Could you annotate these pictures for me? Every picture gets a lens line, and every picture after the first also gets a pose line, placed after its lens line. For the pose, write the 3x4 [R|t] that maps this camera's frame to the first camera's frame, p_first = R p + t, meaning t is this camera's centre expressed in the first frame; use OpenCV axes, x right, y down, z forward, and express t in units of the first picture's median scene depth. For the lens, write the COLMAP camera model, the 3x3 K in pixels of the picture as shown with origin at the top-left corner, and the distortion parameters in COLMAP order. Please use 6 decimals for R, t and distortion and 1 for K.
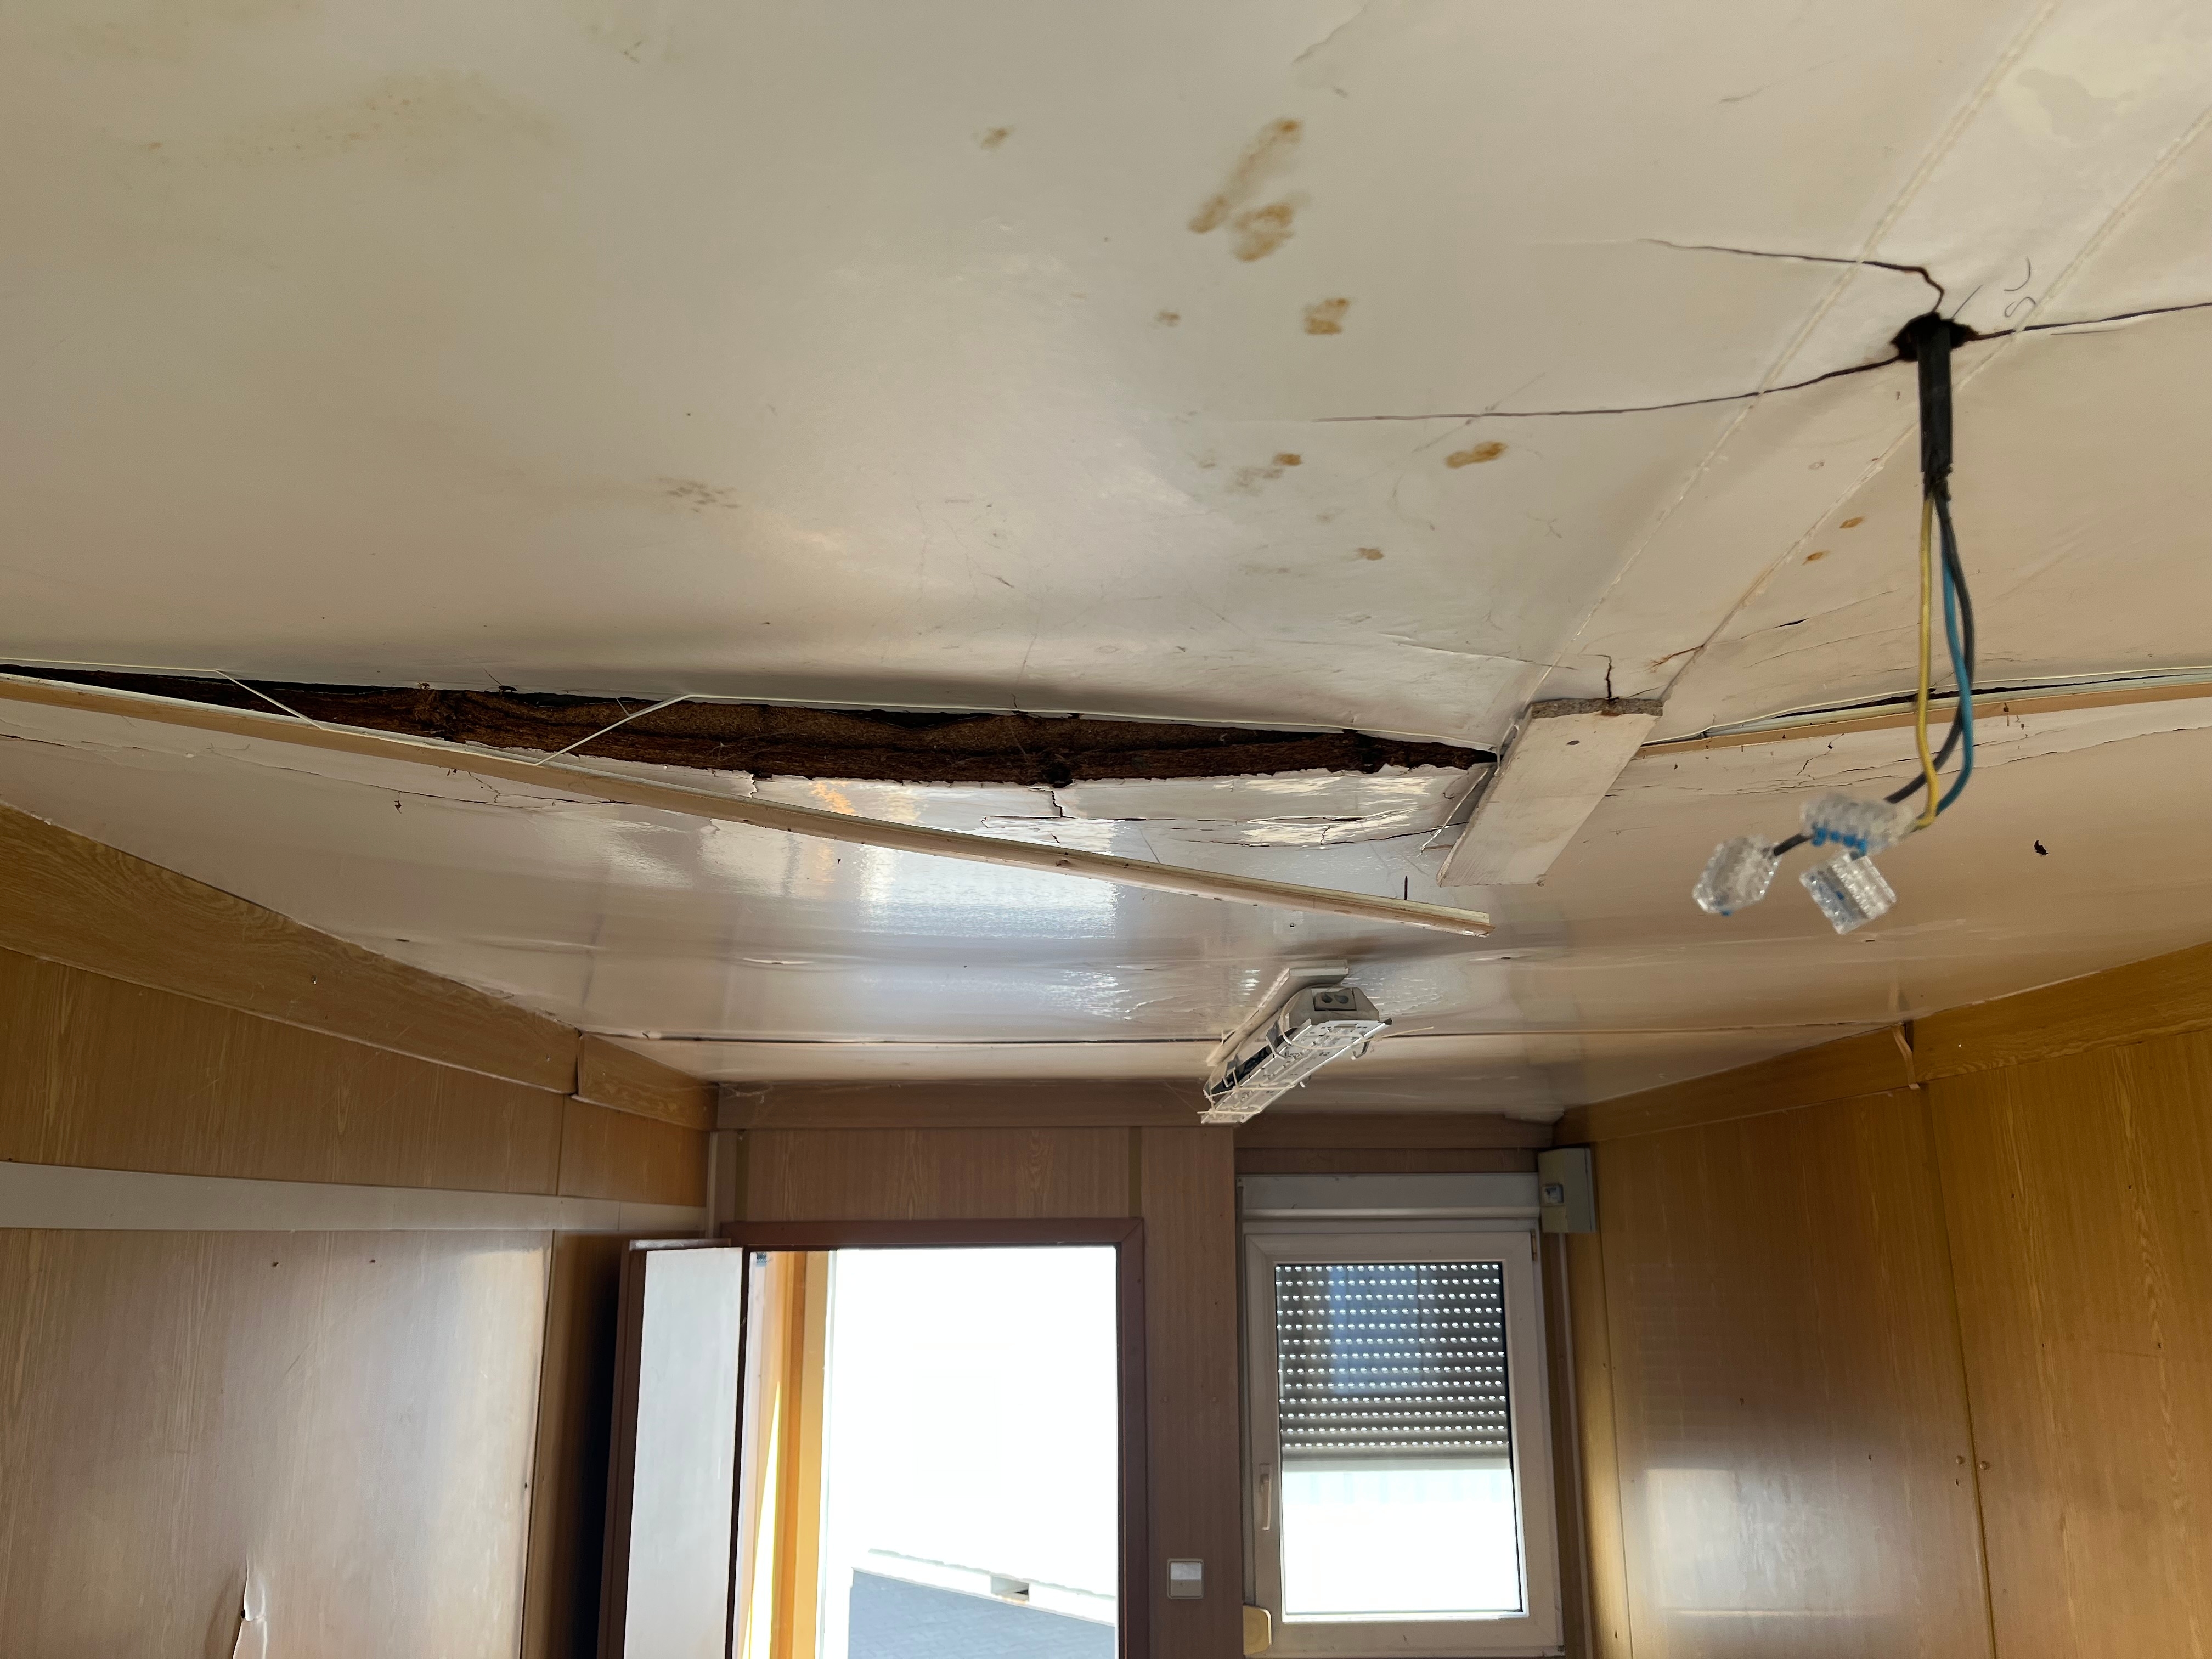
lens RADIAL K [[1687.3, 0, 1110.8], [0, 1687.3, 825.5], [0, 0, 1]] dist [0.089962, -0.110307]
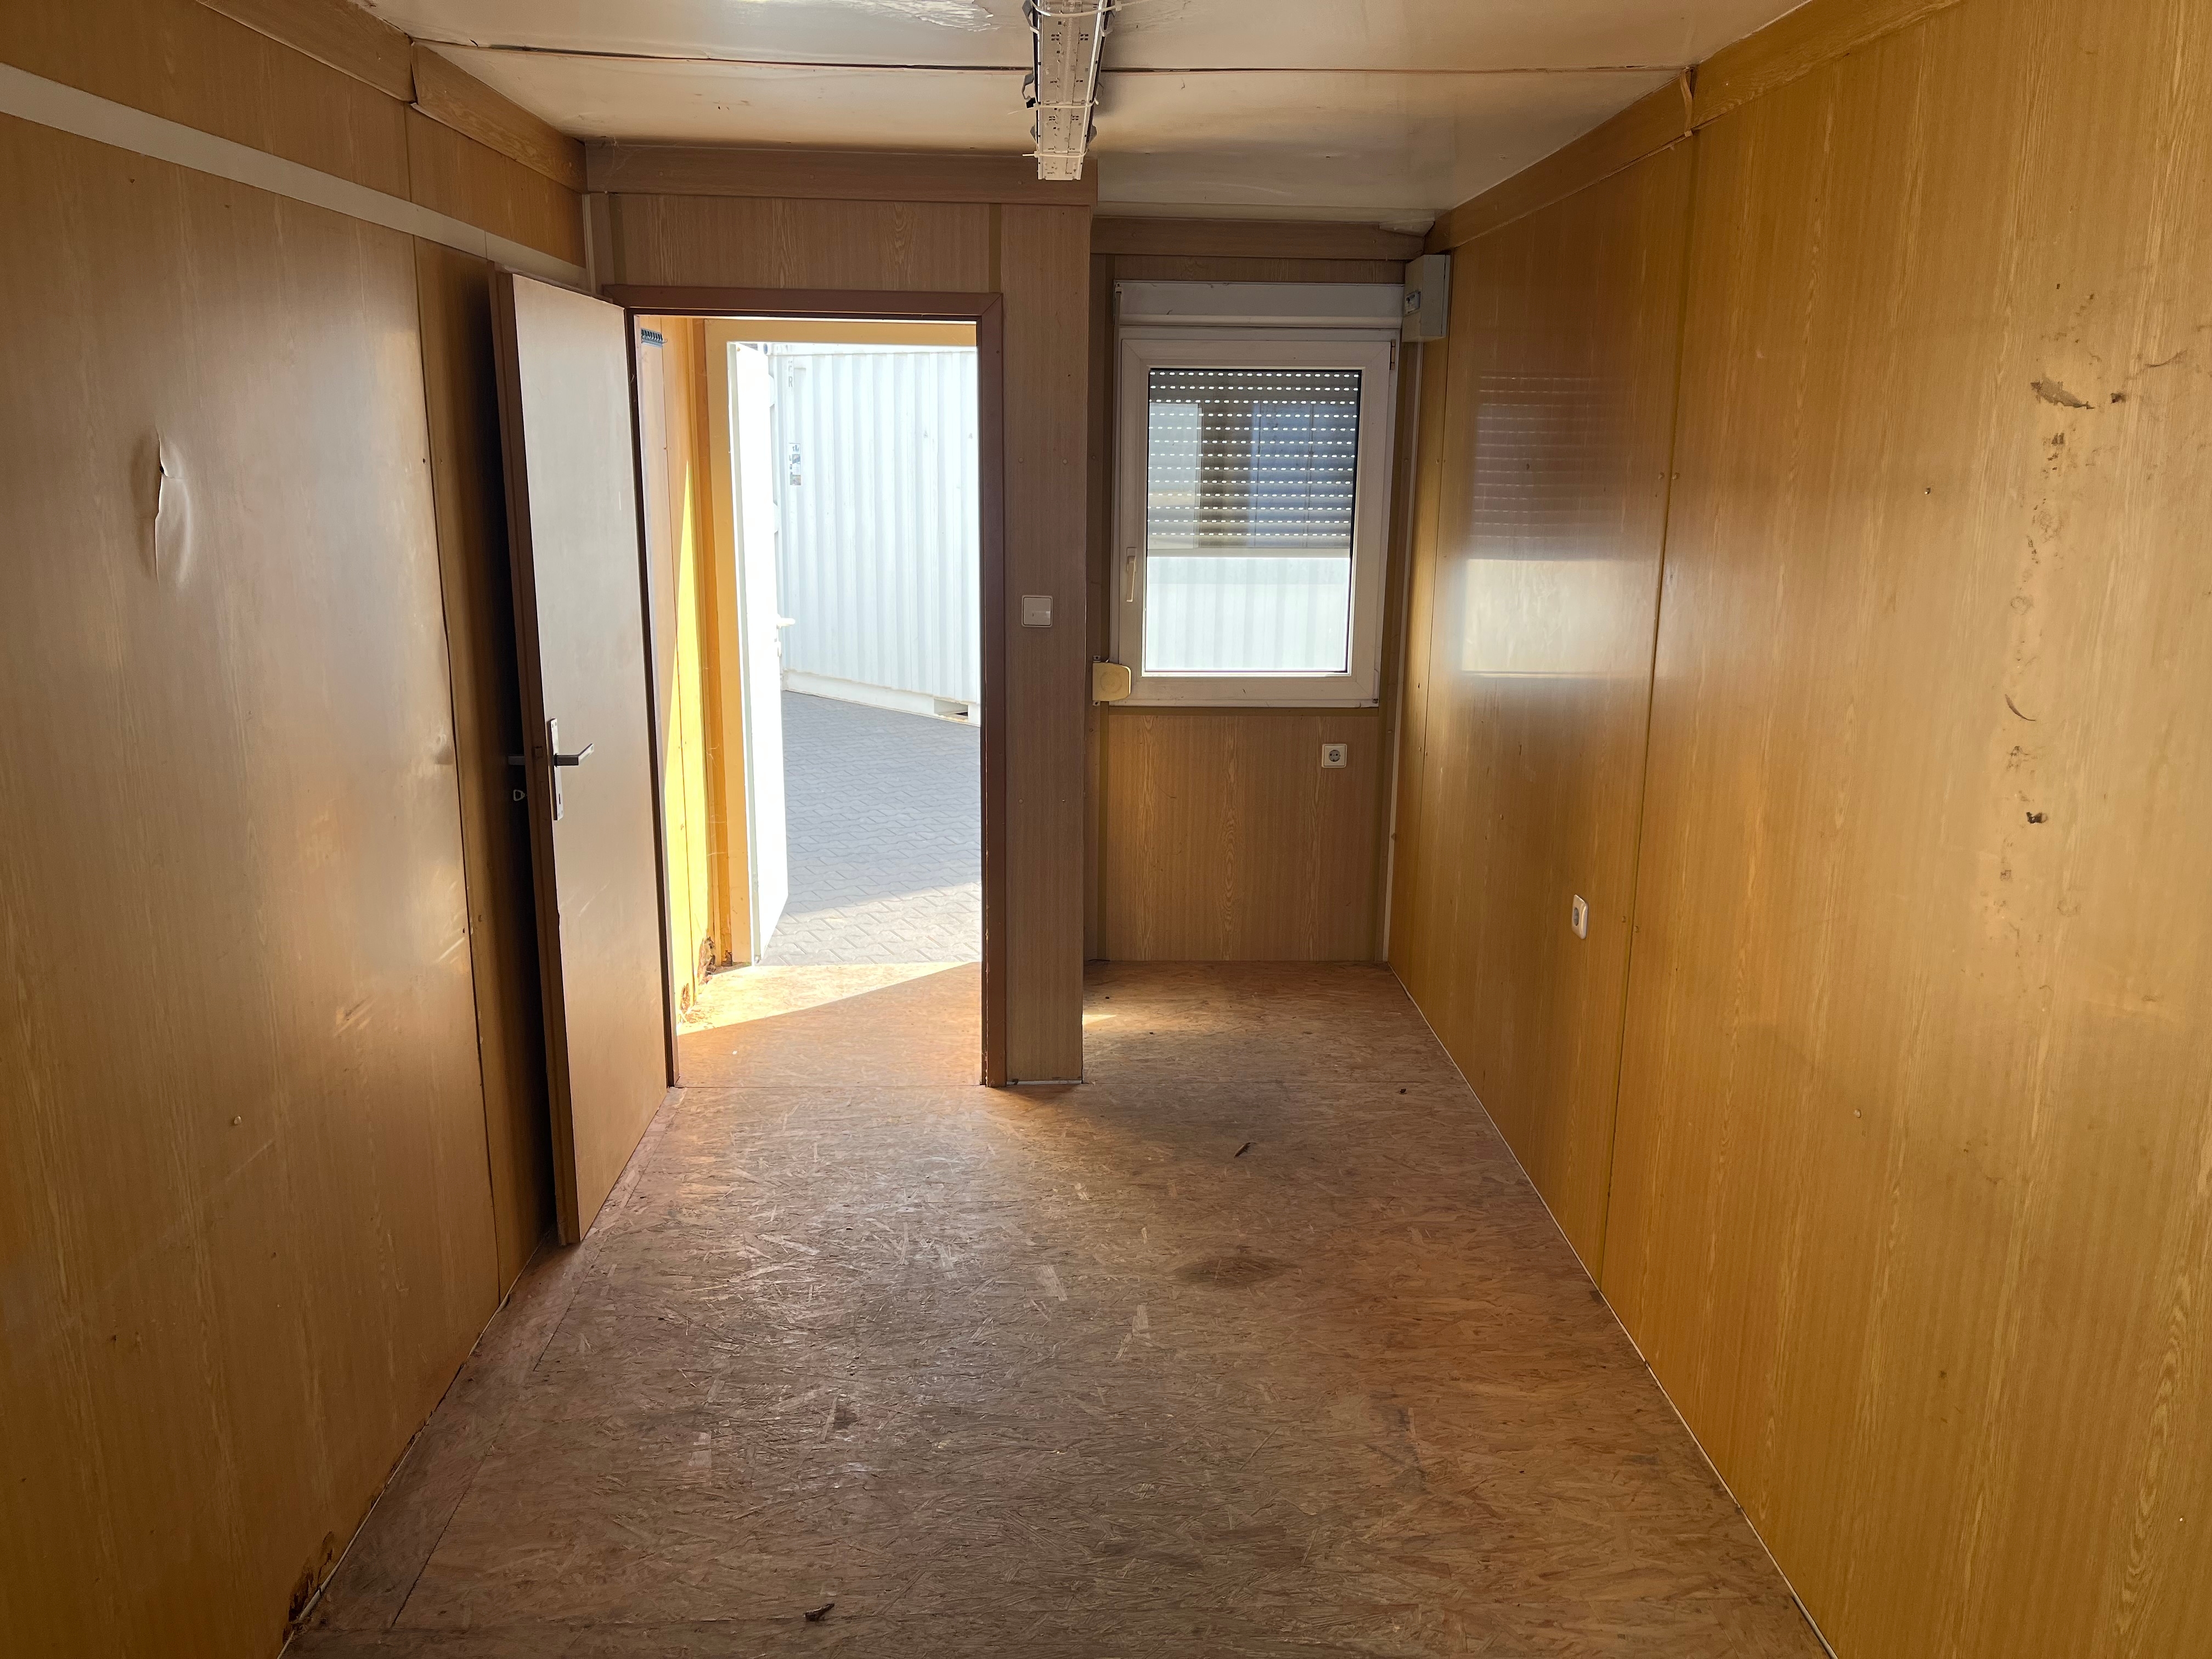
lens RADIAL K [[1687.3, 0, 1110.8], [0, 1687.3, 825.5], [0, 0, 1]] dist [0.089962, -0.110307]
pose [[0.999479, 0.020121, 0.025246, 0.064305], [-0.029283, 0.894270, 0.446569, 0.050314], [-0.013591, -0.447075, 0.894393, -0.097490]]
